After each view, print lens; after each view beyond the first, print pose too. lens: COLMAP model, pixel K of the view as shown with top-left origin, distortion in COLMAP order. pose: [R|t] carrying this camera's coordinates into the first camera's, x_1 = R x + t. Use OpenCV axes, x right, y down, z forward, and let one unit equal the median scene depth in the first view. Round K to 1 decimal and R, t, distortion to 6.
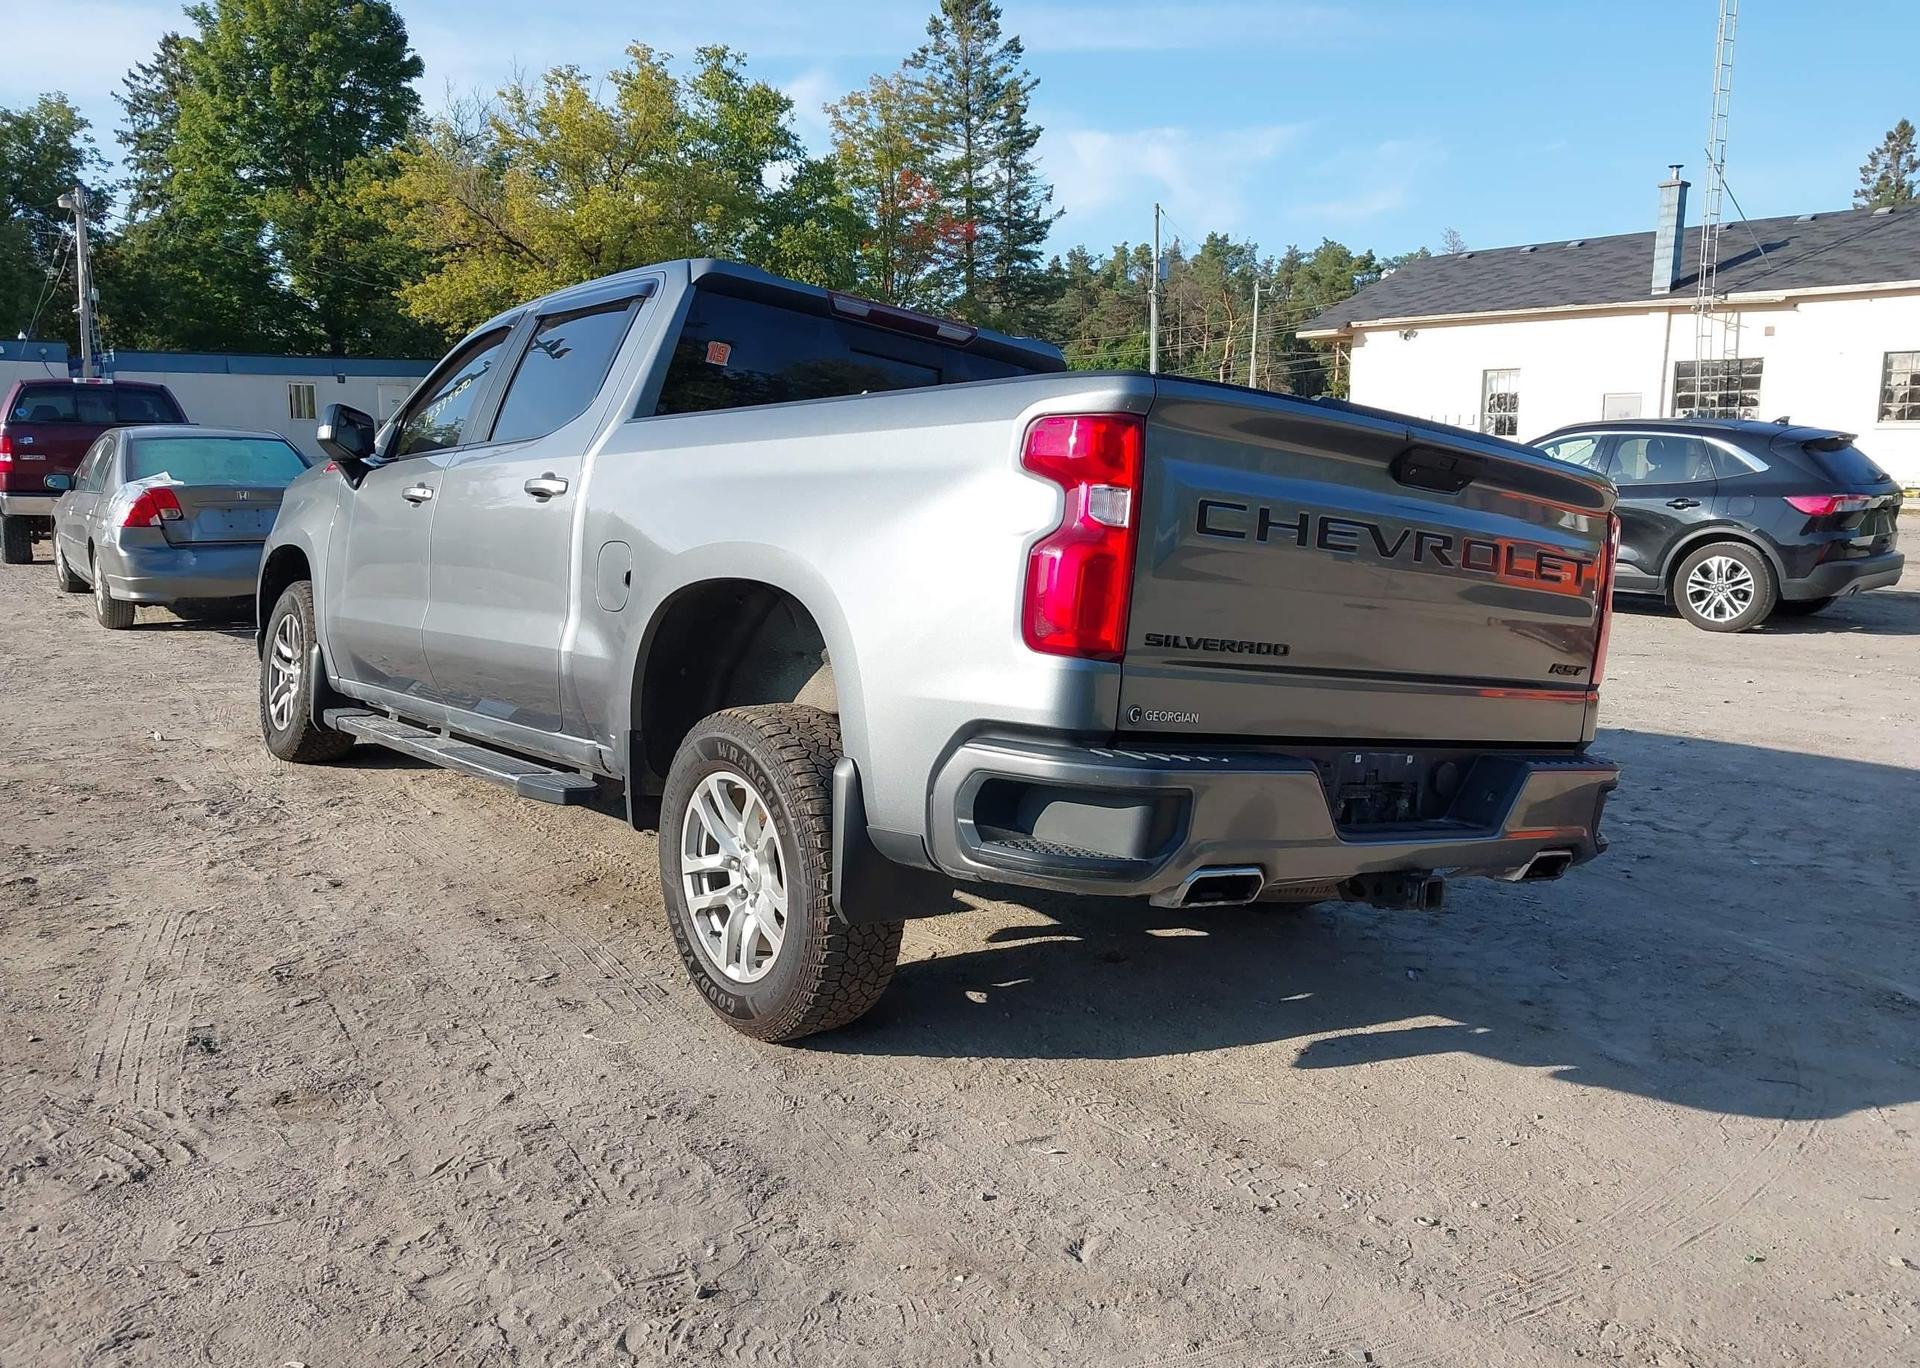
lens RADIAL K [[1531.4, 0, 933.2], [0, 1531.4, 680.9], [0, 0, 1]] dist [0.013938, -0.013473]
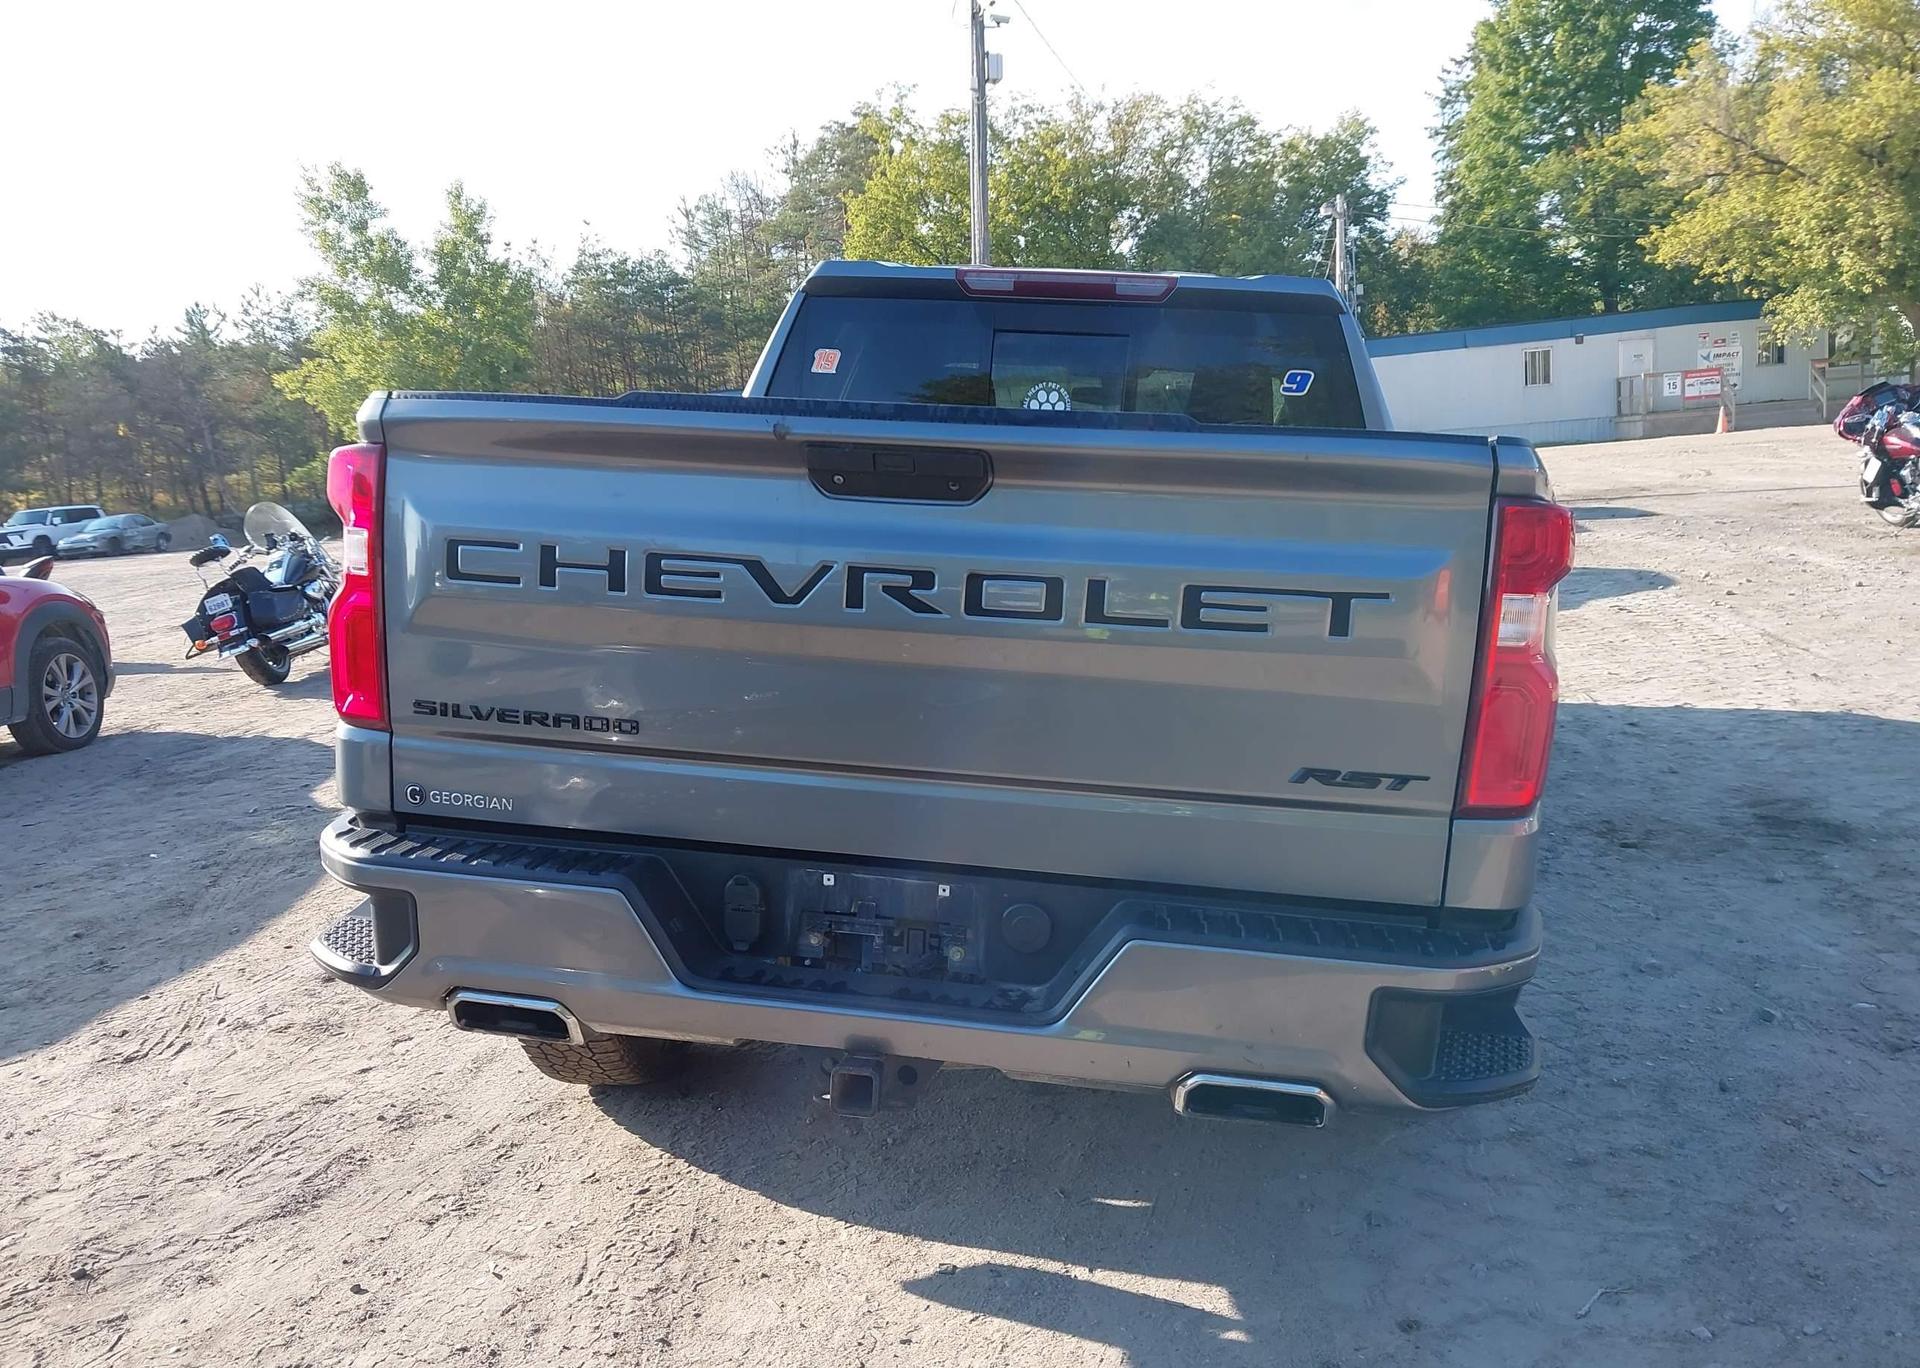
lens RADIAL K [[1531.5, 0, 941.1], [0, 1531.5, 682.2], [0, 0, 1]] dist [-0.003606, 0.019981]
pose [[0.669621, 0.047157, -0.741204, 0.071354], [-0.027894, 0.998875, 0.038350, -0.006024], [0.742179, -0.005005, 0.670183, 0.047833]]
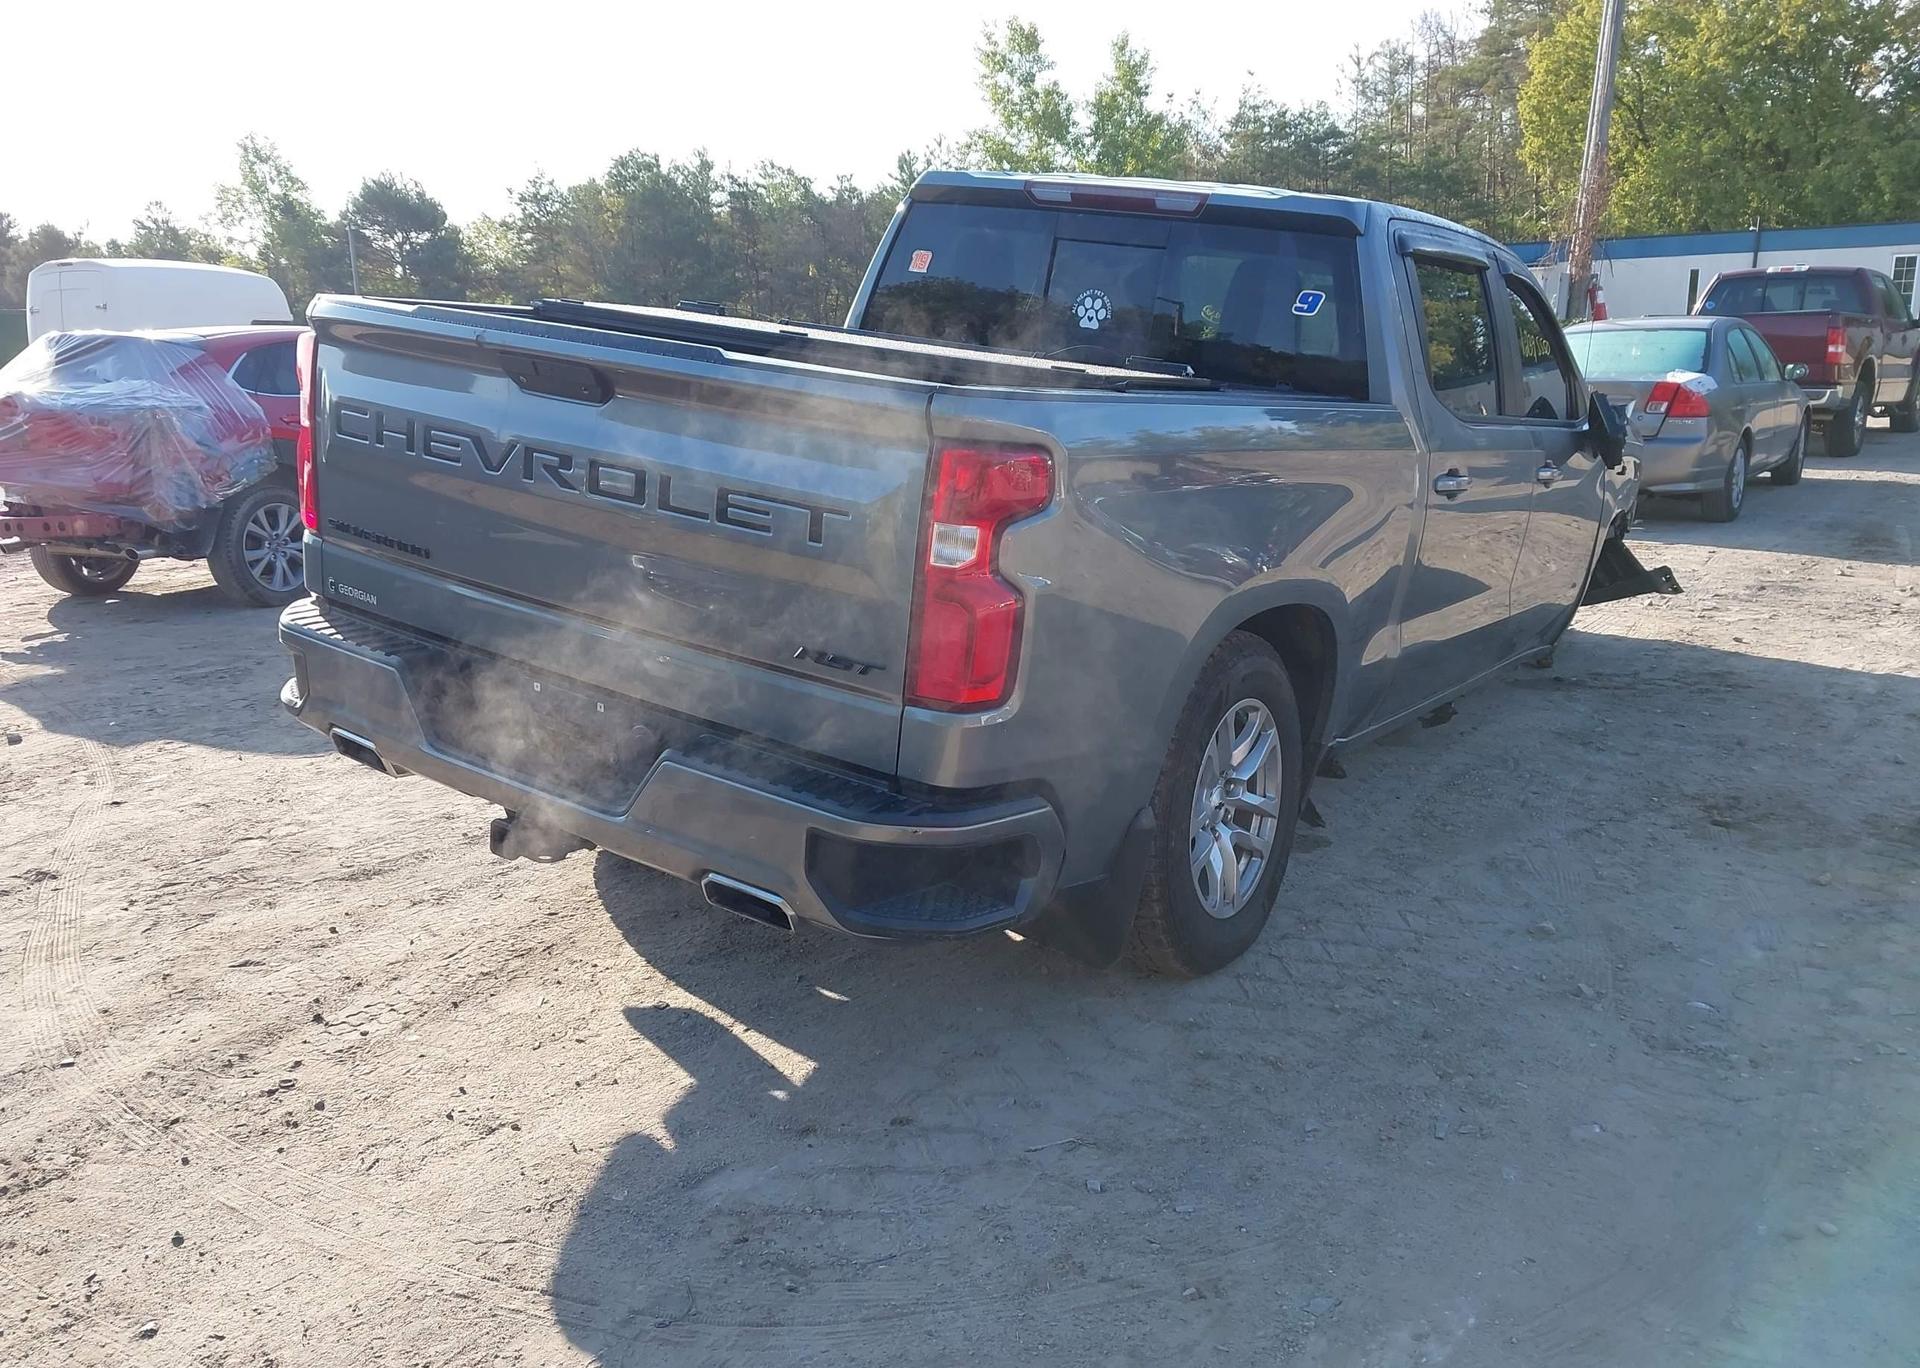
lens RADIAL K [[1531.4, 0, 933.2], [0, 1531.4, 680.9], [0, 0, 1]] dist [0.013938, -0.013473]
pose [[0.305266, 0.186521, -0.933821, 0.105088], [-0.119679, 0.980369, 0.156696, -0.010997], [0.944716, 0.063925, 0.321596, 0.079135]]
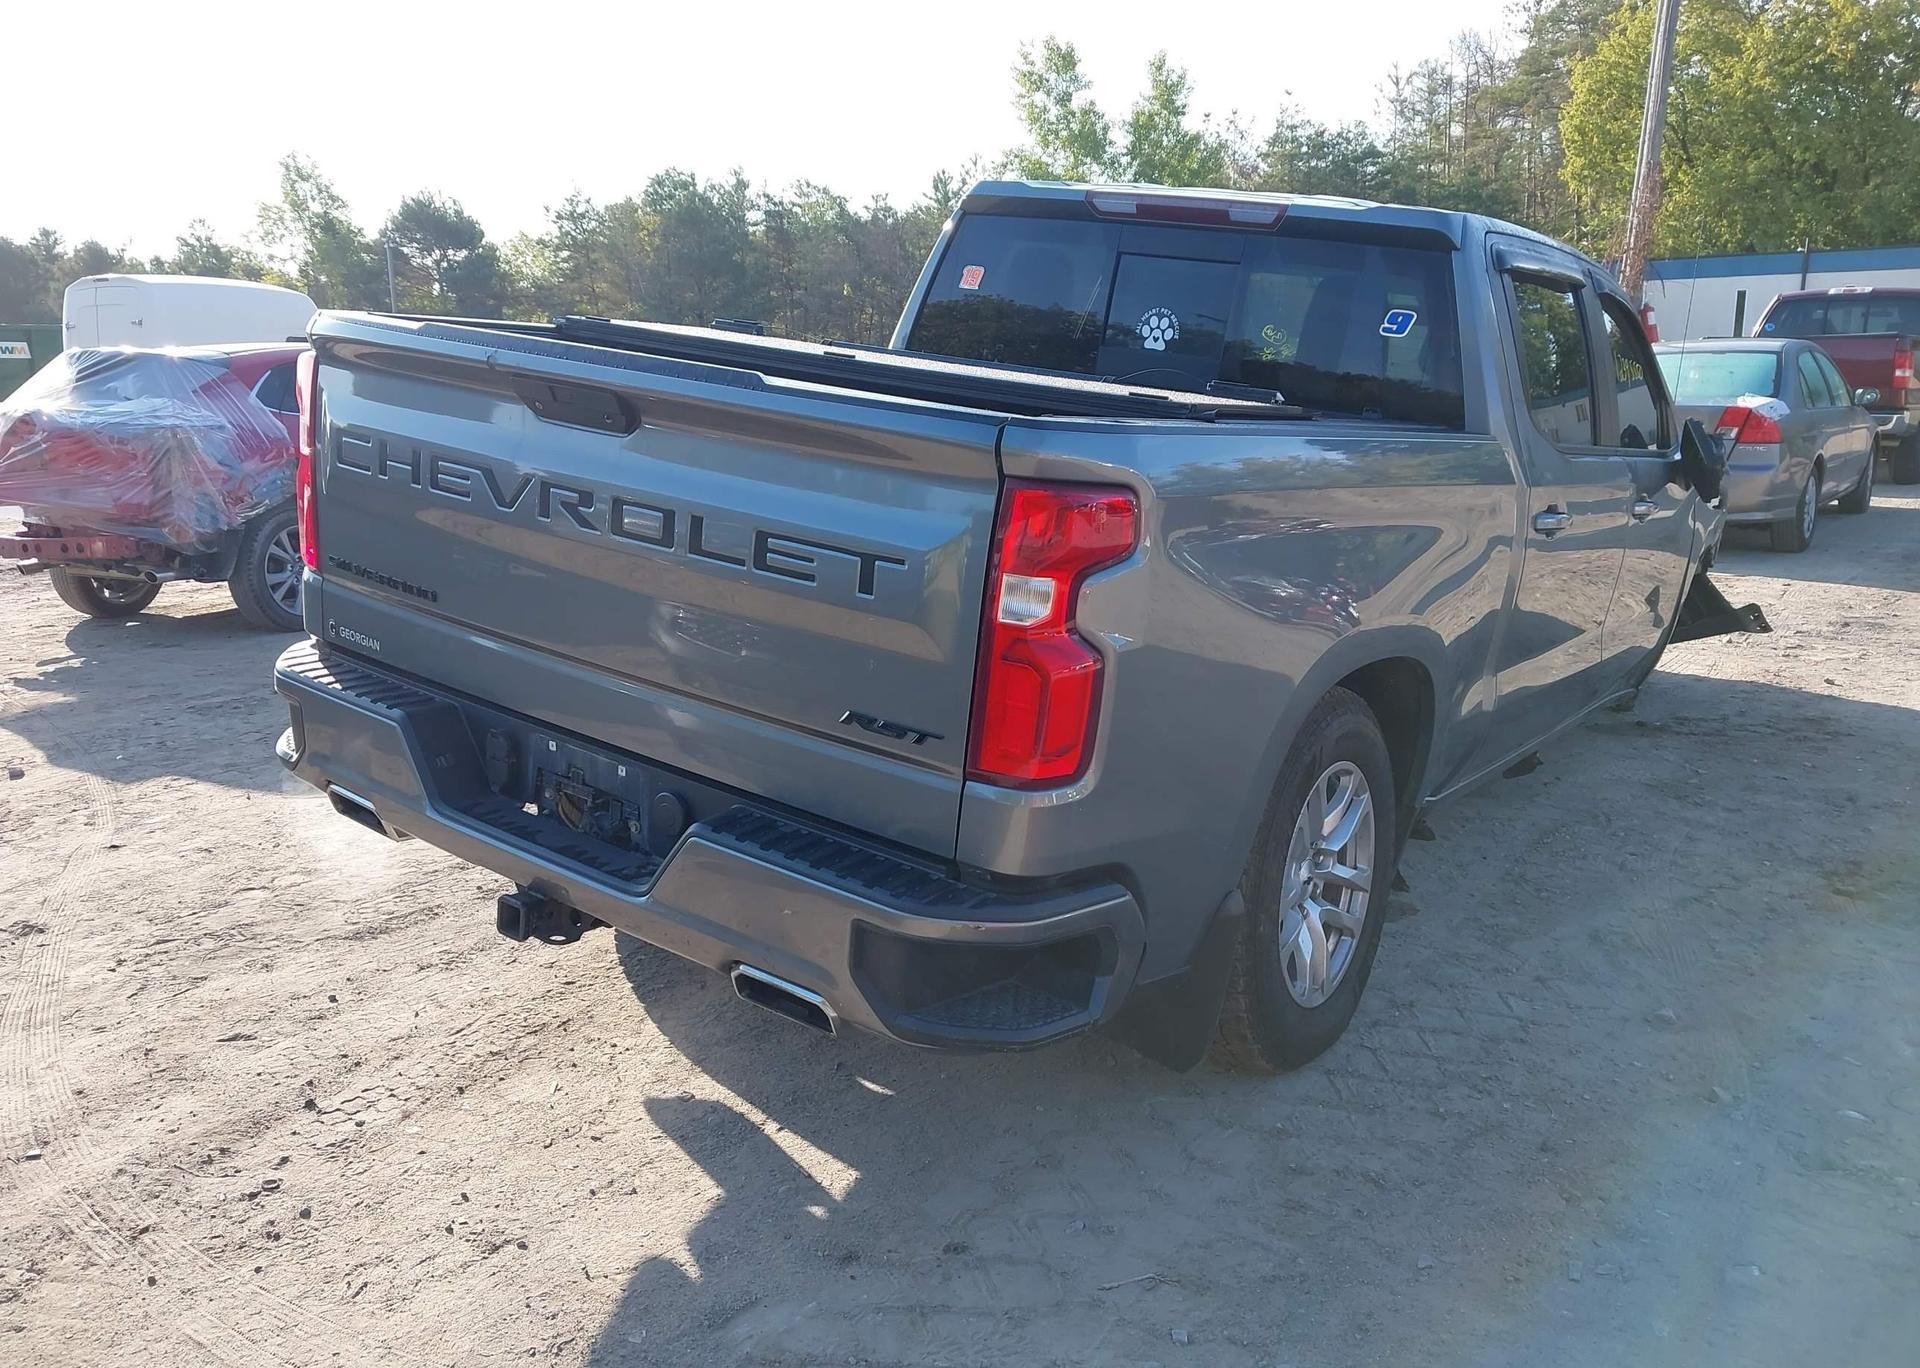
lens RADIAL K [[1531.4, 0, 933.2], [0, 1531.4, 680.9], [0, 0, 1]] dist [0.013938, -0.013473]
pose [[0.285320, 0.178086, -0.941742, 0.096349], [-0.124885, 0.981117, 0.147695, -0.011564], [0.950261, 0.075469, 0.302172, 0.080376]]
